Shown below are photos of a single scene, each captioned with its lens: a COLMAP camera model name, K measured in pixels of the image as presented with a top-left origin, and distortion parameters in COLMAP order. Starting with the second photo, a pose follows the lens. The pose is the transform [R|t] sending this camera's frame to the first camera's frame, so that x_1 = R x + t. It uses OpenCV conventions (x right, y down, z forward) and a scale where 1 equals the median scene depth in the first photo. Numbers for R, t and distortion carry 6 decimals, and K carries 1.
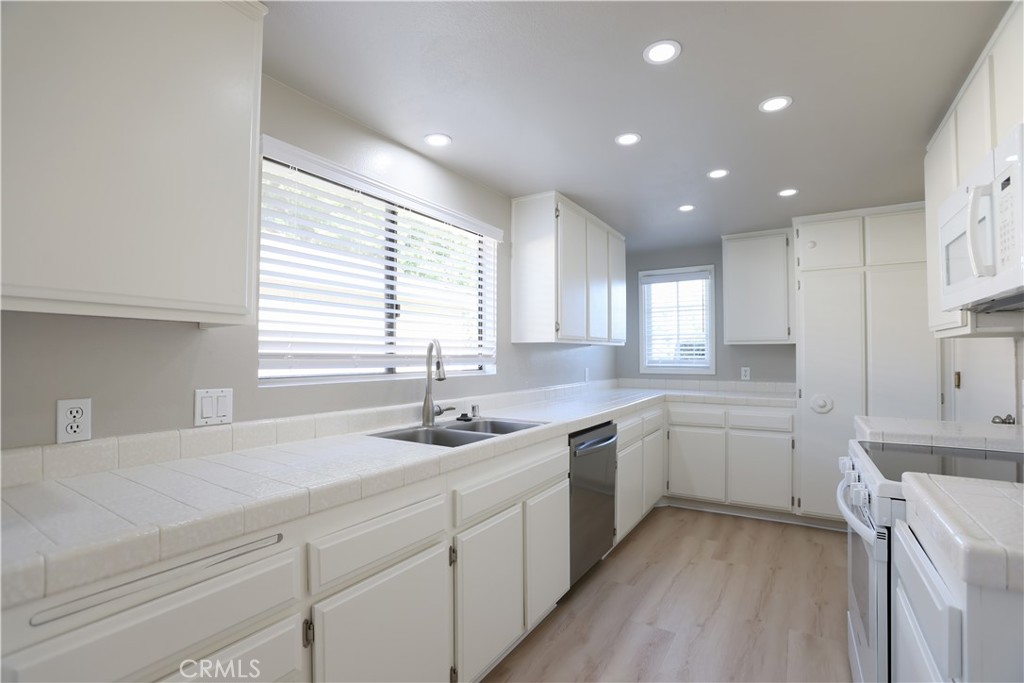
lens RADIAL K [[474.9, 0, 512.0], [0, 474.9, 341.5], [0, 0, 1]] dist [0.000036, 0.000004]
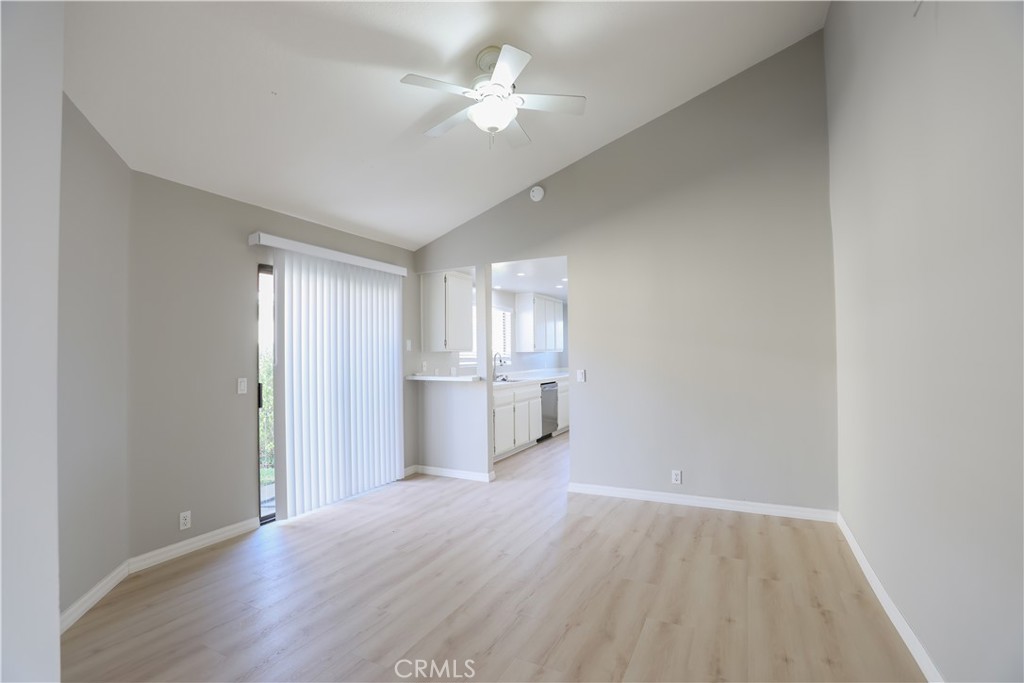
lens RADIAL K [[474.9, 0, 512.0], [0, 474.9, 341.5], [0, 0, 1]] dist [0.000036, 0.000004]
pose [[0.995095, -0.011458, 0.098255, -0.276942], [0.011469, 0.999934, 0.000452, -0.057505], [-0.098254, 0.000677, 0.995161, -1.540165]]
